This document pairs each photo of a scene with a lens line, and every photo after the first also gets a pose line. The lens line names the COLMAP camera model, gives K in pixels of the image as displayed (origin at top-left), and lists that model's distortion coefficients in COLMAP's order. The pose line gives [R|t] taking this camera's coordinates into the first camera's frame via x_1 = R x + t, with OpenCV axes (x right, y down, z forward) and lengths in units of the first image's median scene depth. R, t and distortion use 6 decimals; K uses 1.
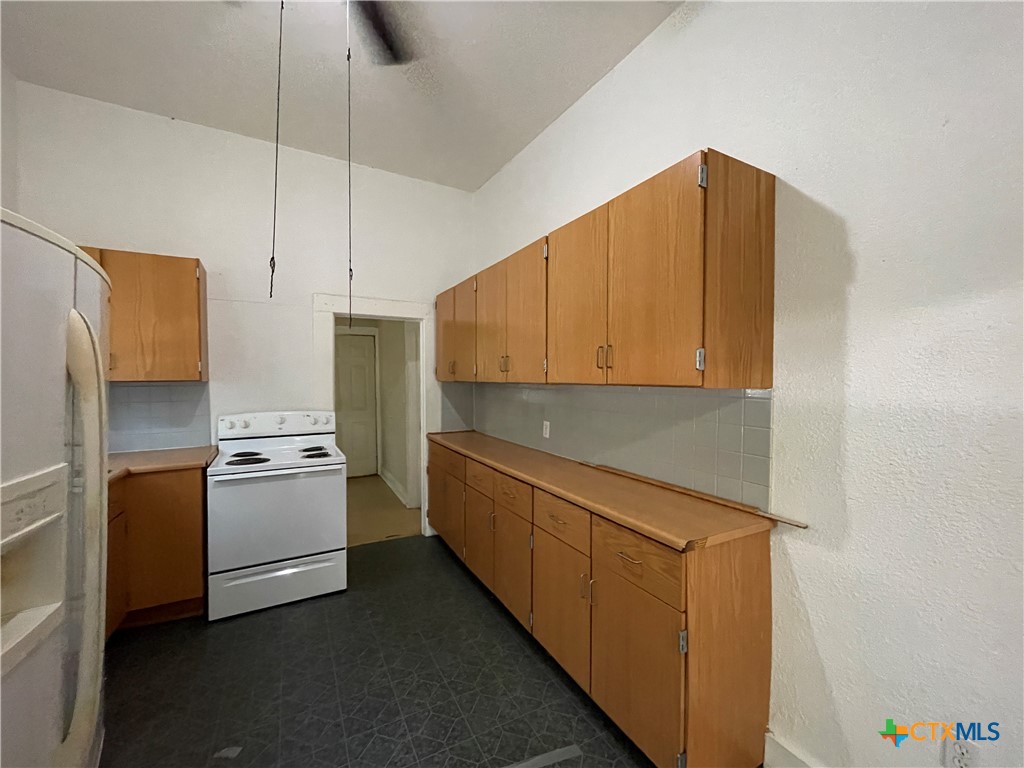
lens RADIAL K [[409.4, 0, 512.0], [0, 409.4, 384.0], [0, 0, 1]] dist [-0.008053, 0.000342]
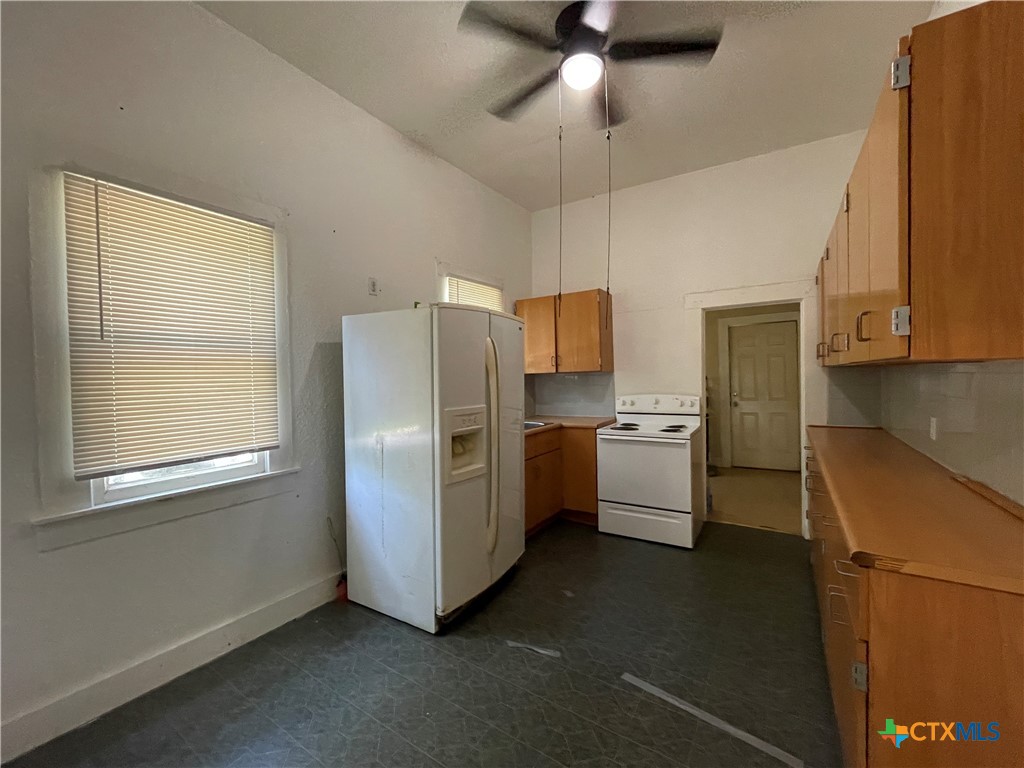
lens RADIAL K [[409.4, 0, 512.0], [0, 409.4, 384.0], [0, 0, 1]] dist [-0.008053, 0.000342]
pose [[0.475207, 0.005412, -0.879858, 0.367199], [0.009534, 0.999891, 0.011299, 0.018527], [0.879823, -0.013758, 0.475103, 0.010457]]
